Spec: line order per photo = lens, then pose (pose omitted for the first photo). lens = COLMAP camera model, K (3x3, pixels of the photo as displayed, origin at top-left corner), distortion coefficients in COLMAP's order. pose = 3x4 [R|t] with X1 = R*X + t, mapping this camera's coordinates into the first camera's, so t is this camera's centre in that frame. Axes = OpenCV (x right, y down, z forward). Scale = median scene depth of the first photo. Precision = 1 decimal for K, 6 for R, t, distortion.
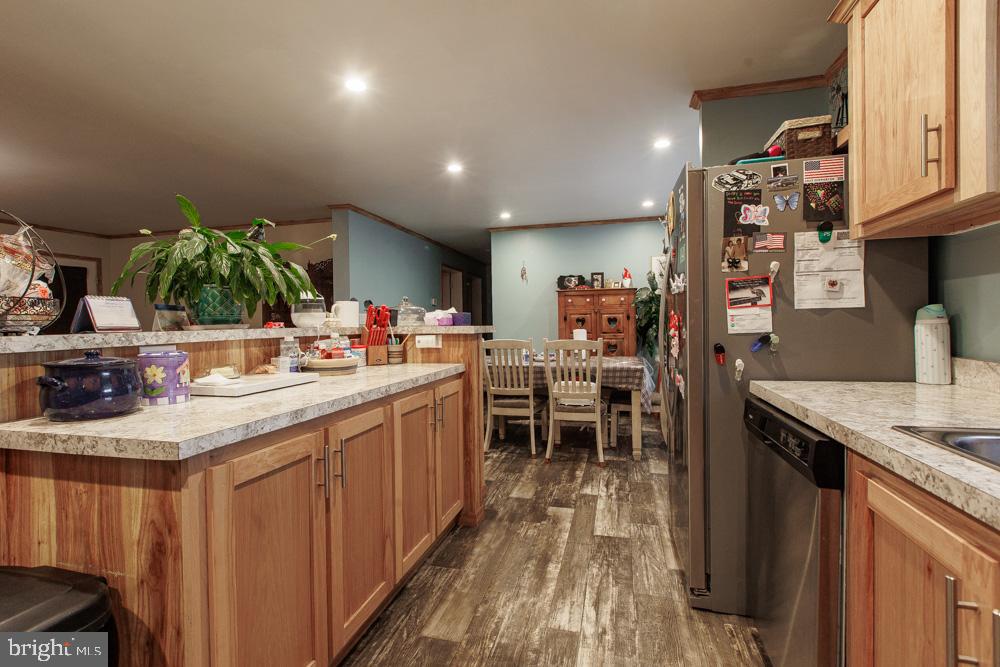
lens RADIAL K [[460.2, 0, 495.0], [0, 460.2, 292.3], [0, 0, 1]] dist [0.000781, 0.000041]
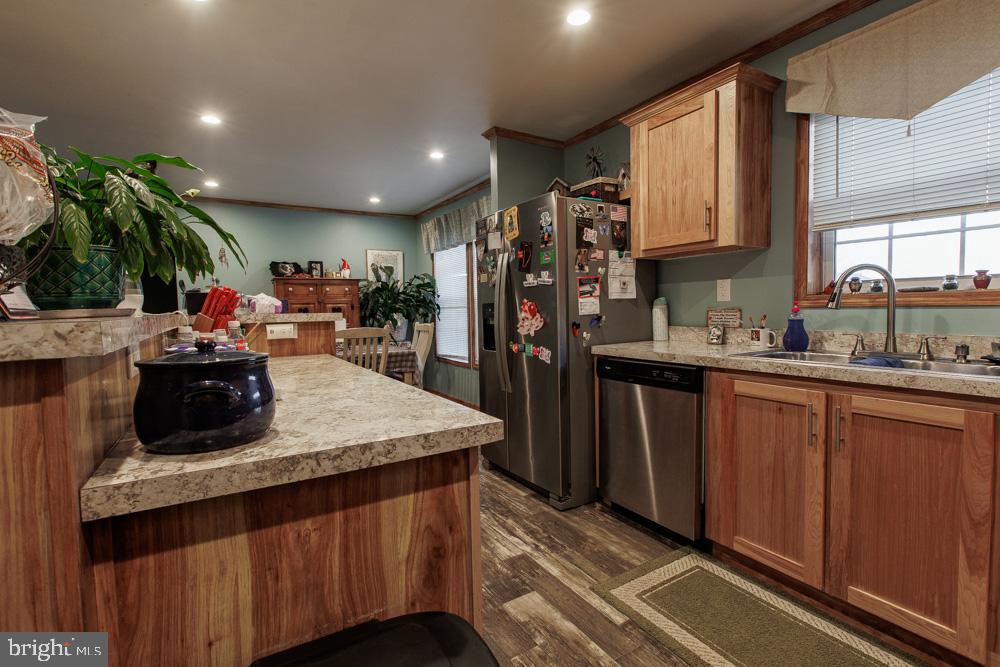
lens RADIAL K [[461.7, 0, 499.0], [0, 461.7, 286.9], [0, 0, 1]] dist [0.000930, -0.000208]
pose [[0.692718, 0.035619, 0.720328, -0.738384], [-0.038772, 0.999175, -0.012122, 0.029103], [-0.720165, -0.019532, 0.693527, 0.176238]]
